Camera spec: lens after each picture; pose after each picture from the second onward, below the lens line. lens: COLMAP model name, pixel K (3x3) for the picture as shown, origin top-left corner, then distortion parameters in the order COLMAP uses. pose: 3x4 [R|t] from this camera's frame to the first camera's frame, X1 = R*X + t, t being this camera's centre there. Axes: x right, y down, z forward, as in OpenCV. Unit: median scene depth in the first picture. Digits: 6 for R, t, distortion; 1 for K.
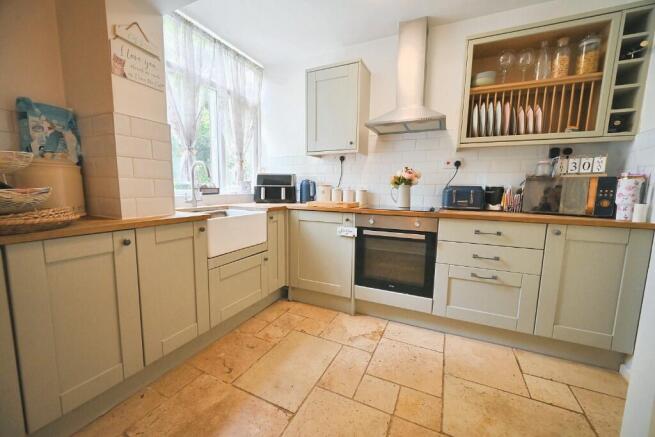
lens RADIAL K [[258.5, 0, 325.7], [0, 258.5, 219.0], [0, 0, 1]] dist [-0.000233, -0.000063]
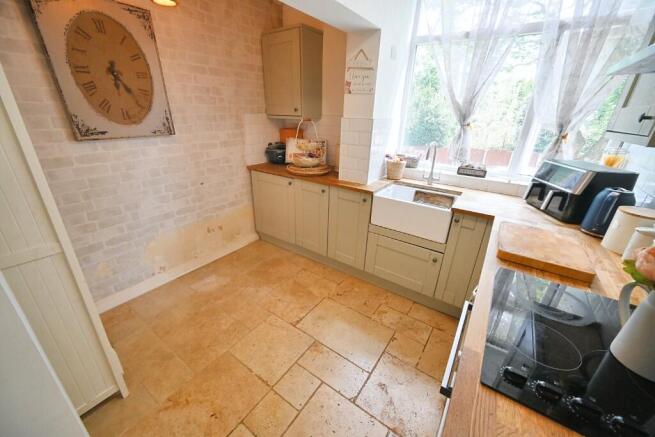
lens RADIAL K [[258.5, 0, 325.7], [0, 258.5, 219.0], [0, 0, 1]] dist [-0.000233, -0.000063]
pose [[-0.166001, 0.366845, -0.915352, 0.686303], [-0.150119, 0.908011, 0.391127, -0.306801], [0.974632, 0.202339, -0.095660, 0.801640]]
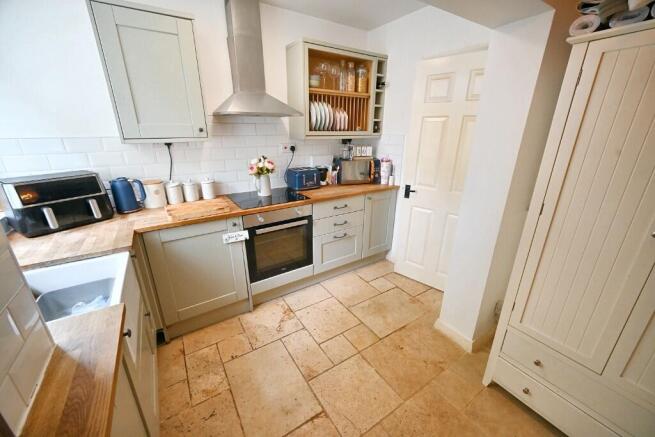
lens RADIAL K [[258.5, 0, 325.7], [0, 258.5, 219.0], [0, 0, 1]] dist [-0.000233, -0.000063]
pose [[0.526486, -0.294670, 0.797485, -0.531572], [0.106489, 0.953484, 0.282009, -0.271575], [-0.843488, -0.063551, 0.533375, 0.281200]]
